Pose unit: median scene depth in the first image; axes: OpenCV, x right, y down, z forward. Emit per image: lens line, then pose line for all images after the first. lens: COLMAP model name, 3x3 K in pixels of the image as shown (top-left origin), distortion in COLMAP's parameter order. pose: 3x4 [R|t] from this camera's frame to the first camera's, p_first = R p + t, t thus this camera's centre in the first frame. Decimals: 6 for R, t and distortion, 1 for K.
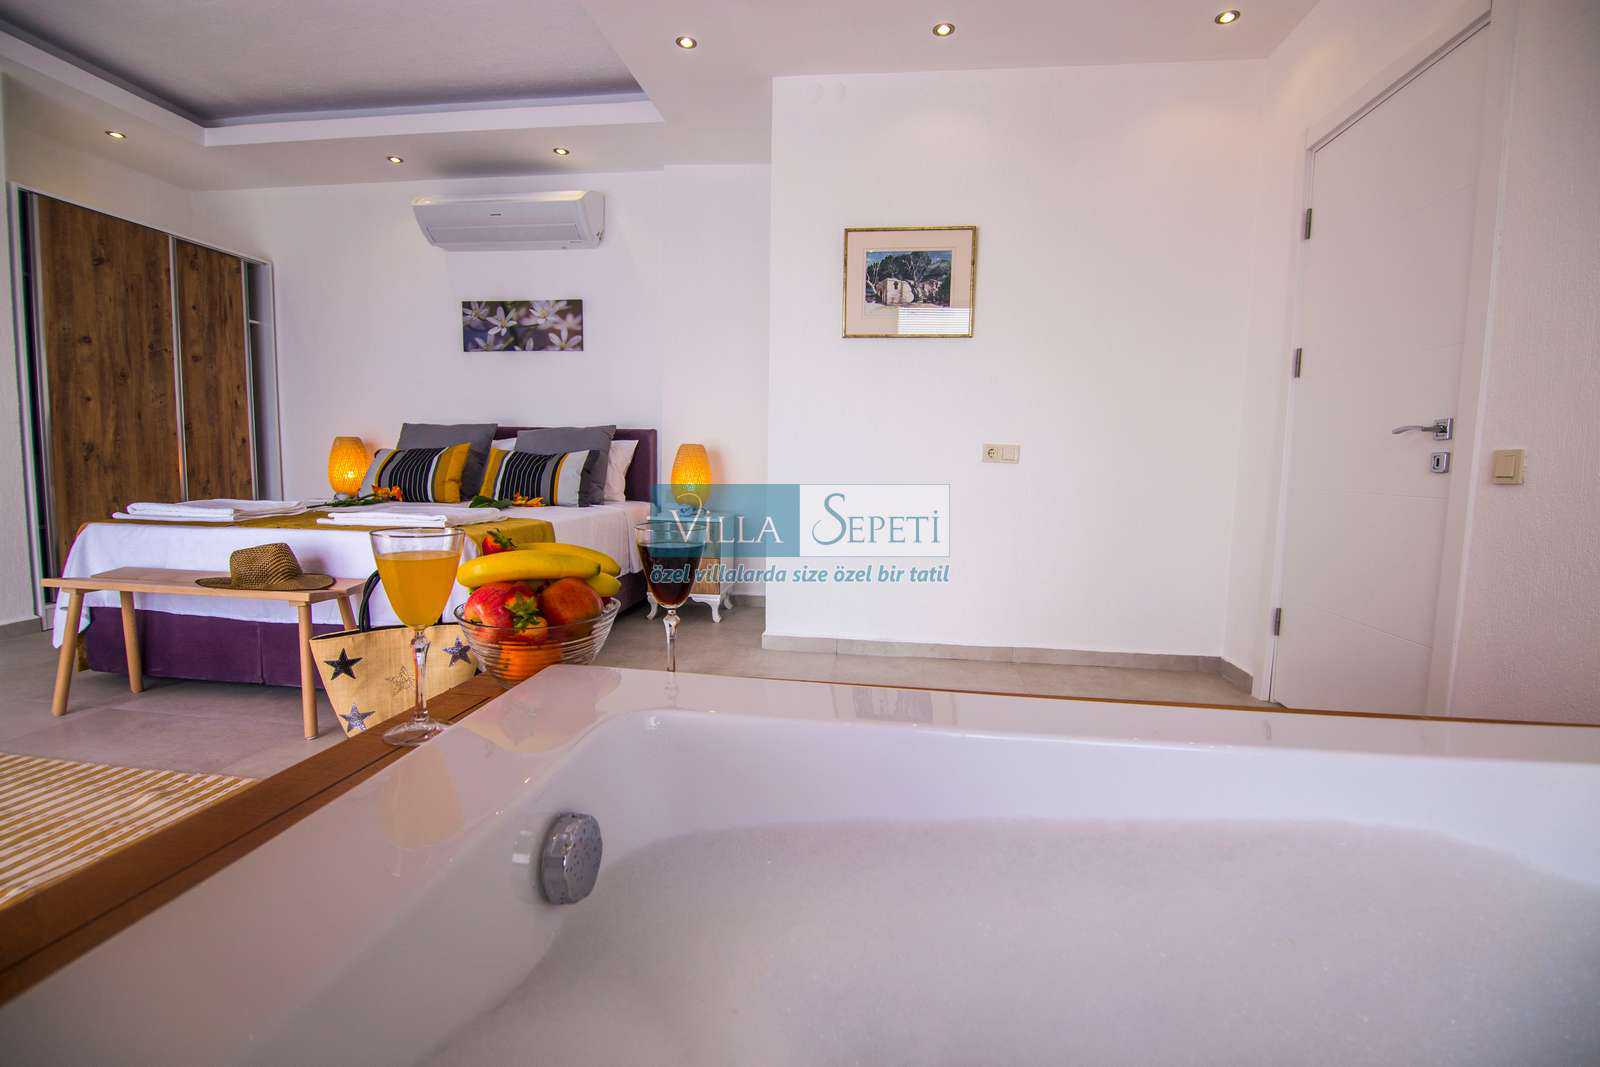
lens RADIAL K [[706.4, 0, 800.0], [0, 706.4, 533.5], [0, 0, 1]] dist [-0.017678, -0.001742]
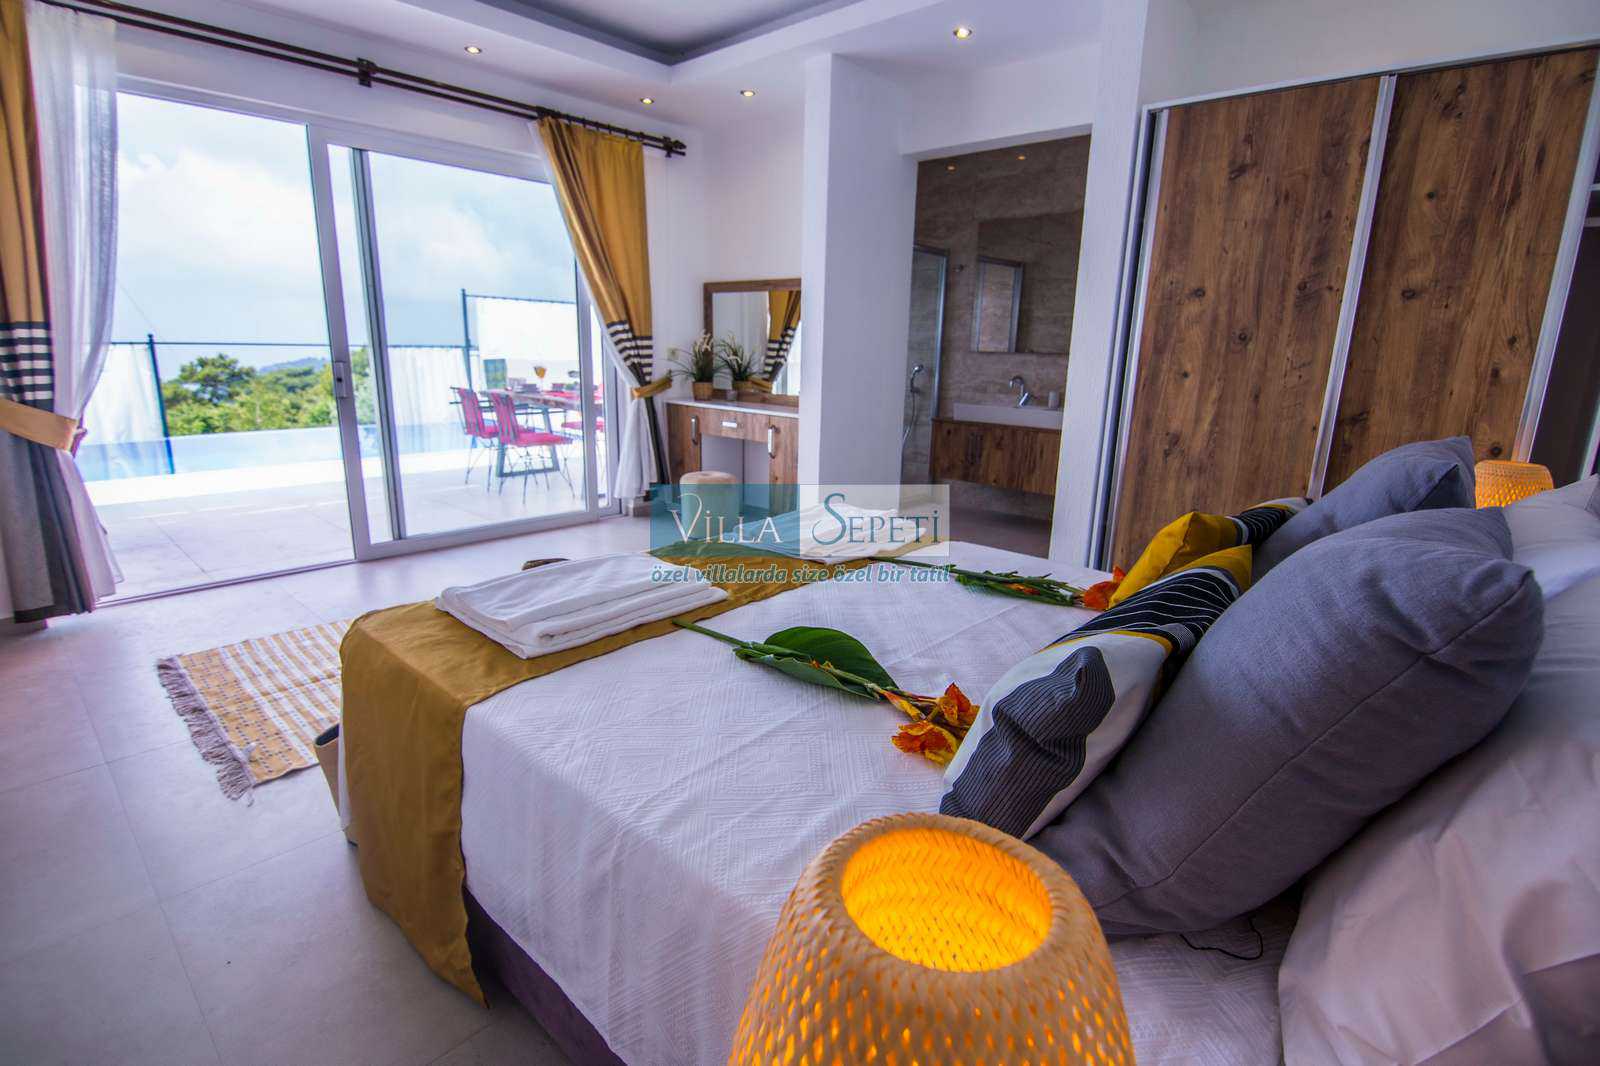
lens RADIAL K [[763.0, 0, 807.2], [0, 763.0, 534.8], [0, 0, 1]] dist [-0.024767, -0.000382]
pose [[-0.565912, 0.163076, -0.808177, -0.093874], [-0.123338, 0.952467, 0.278556, -0.168927], [0.815188, 0.257318, -0.518899, 0.924380]]
